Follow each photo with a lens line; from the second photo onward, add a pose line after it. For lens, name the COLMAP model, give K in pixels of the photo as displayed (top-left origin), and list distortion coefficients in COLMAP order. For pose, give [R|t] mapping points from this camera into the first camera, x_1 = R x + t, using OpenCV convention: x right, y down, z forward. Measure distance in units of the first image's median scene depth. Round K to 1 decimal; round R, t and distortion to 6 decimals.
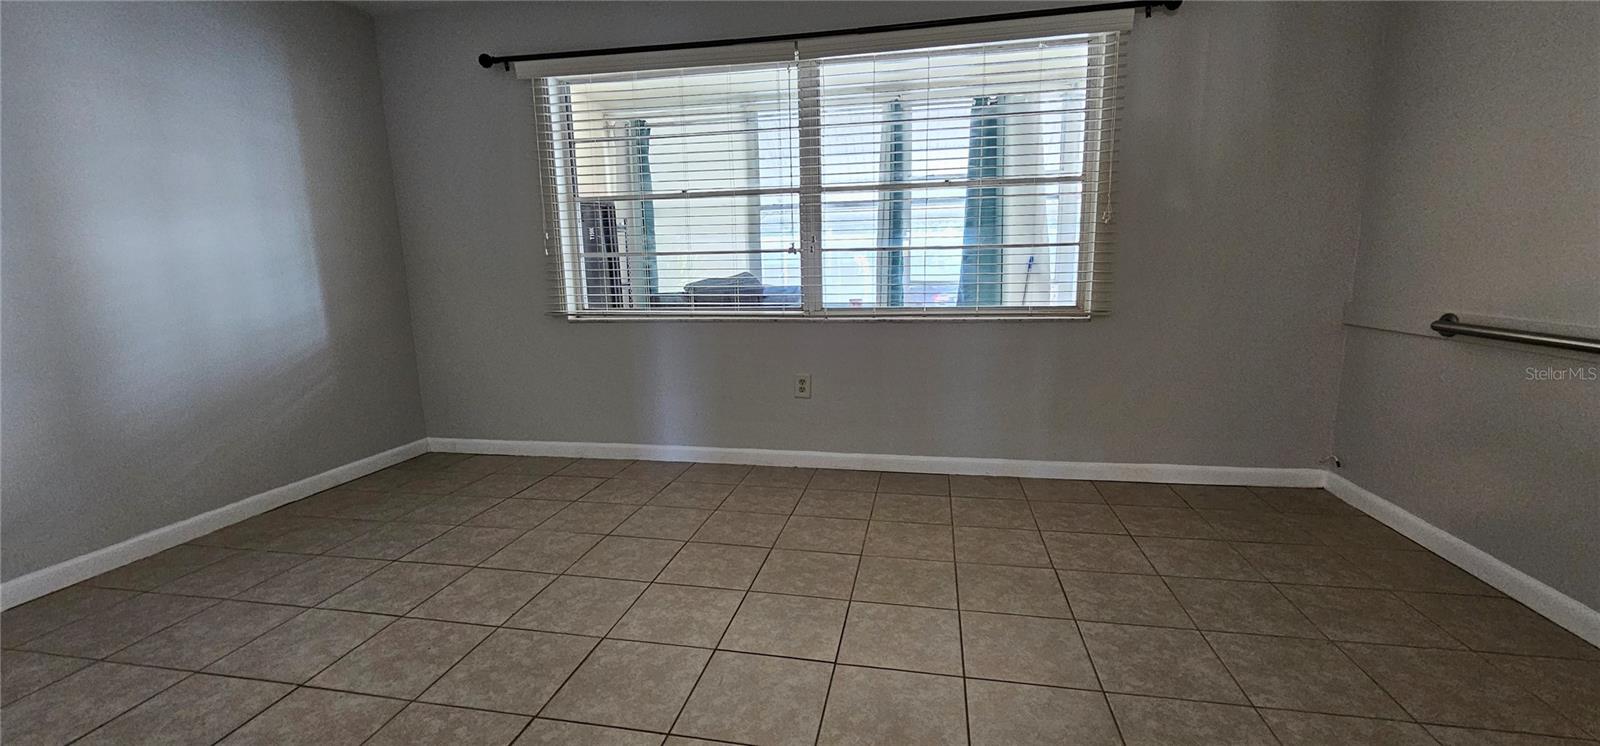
lens RADIAL K [[654.8, 0, 797.1], [0, 654.8, 373.1], [0, 0, 1]] dist [-0.002012, -0.000076]
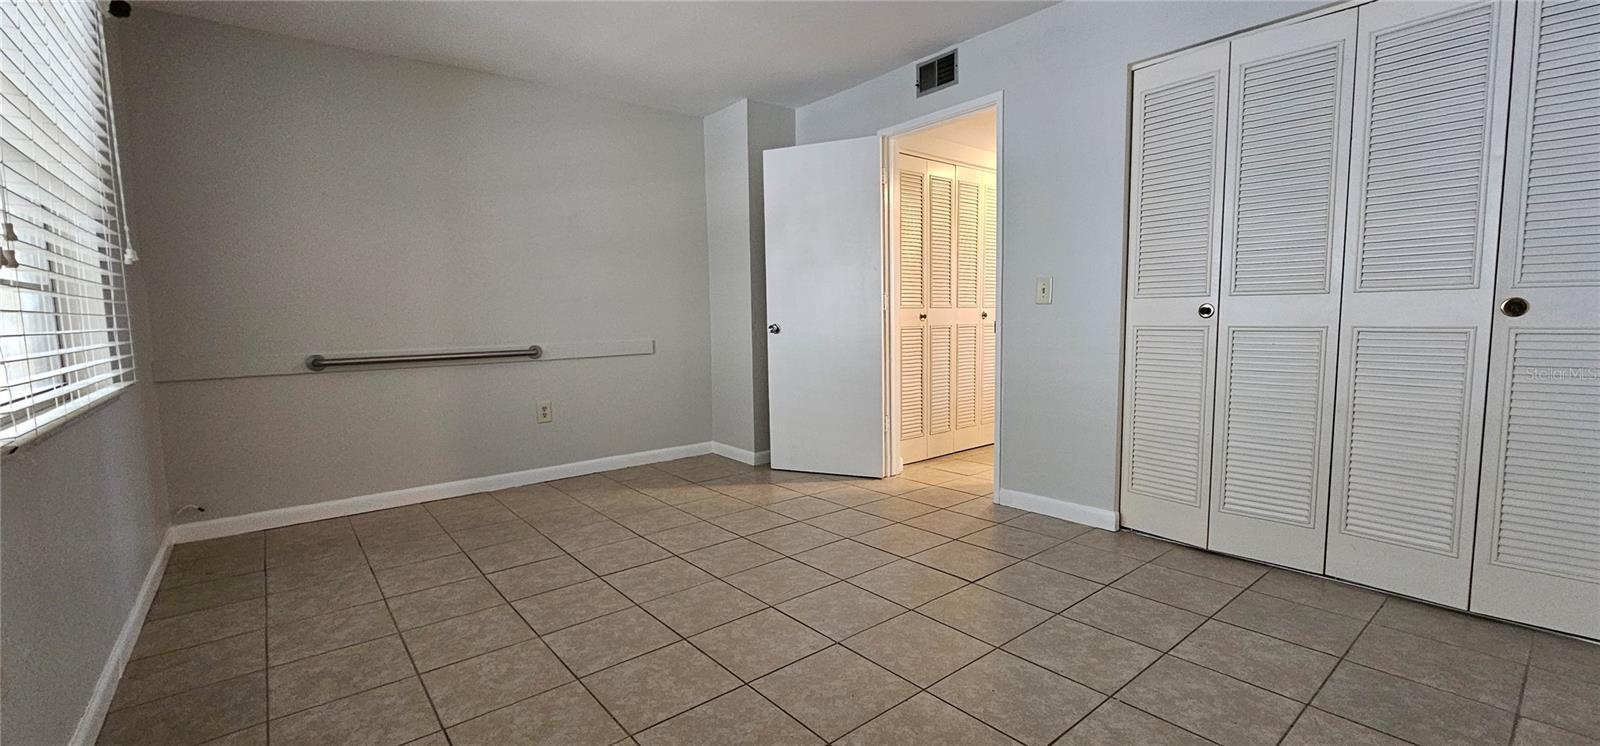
lens RADIAL K [[654.8, 0, 799.7], [0, 654.8, 377.5], [0, 0, 1]] dist [-0.002012, -0.000076]
pose [[-0.769805, -0.028611, 0.637638, -0.782372], [0.141156, 0.966628, 0.213787, -0.209933], [-0.622475, 0.254580, -0.740077, 1.470597]]
